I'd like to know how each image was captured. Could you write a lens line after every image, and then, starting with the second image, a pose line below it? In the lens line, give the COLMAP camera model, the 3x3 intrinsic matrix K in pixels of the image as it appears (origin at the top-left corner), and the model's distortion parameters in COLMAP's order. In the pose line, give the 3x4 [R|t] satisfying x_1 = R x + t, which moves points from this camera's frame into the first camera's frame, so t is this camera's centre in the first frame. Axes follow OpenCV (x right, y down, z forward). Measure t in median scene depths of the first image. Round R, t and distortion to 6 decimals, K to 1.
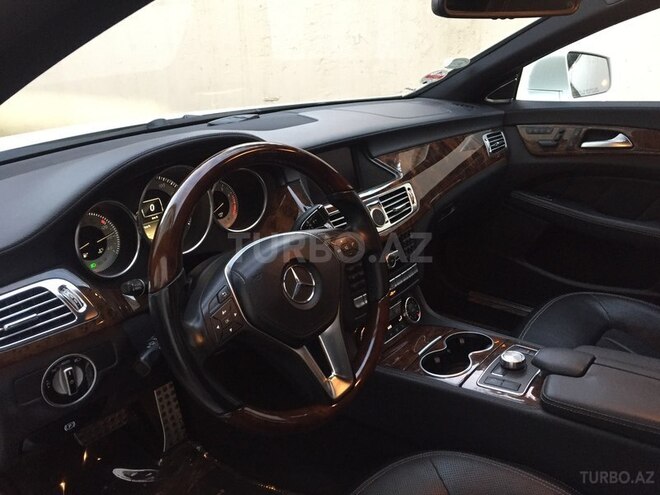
lens RADIAL K [[560.4, 0, 325.0], [0, 560.4, 245.8], [0, 0, 1]] dist [0.085191, -0.101074]
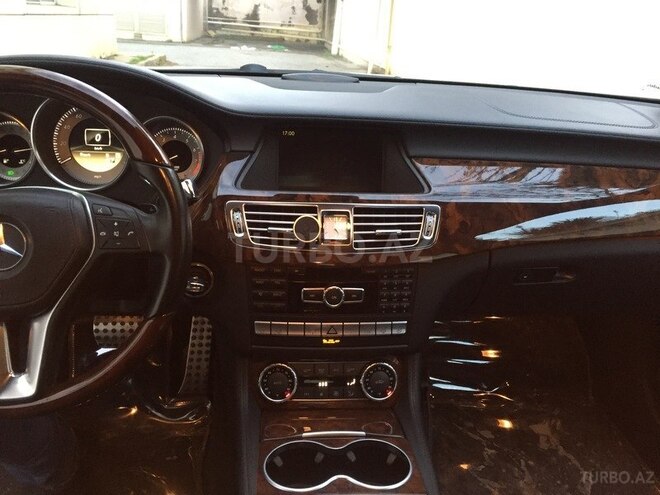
lens RADIAL K [[560.4, 0, 329.7], [0, 560.4, 251.4], [0, 0, 1]] dist [0.085191, -0.101074]
pose [[0.701171, 0.337560, -0.628023, 0.490722], [-0.314904, 0.936876, 0.151985, -0.120832], [0.639683, 0.091200, 0.763209, 0.415023]]
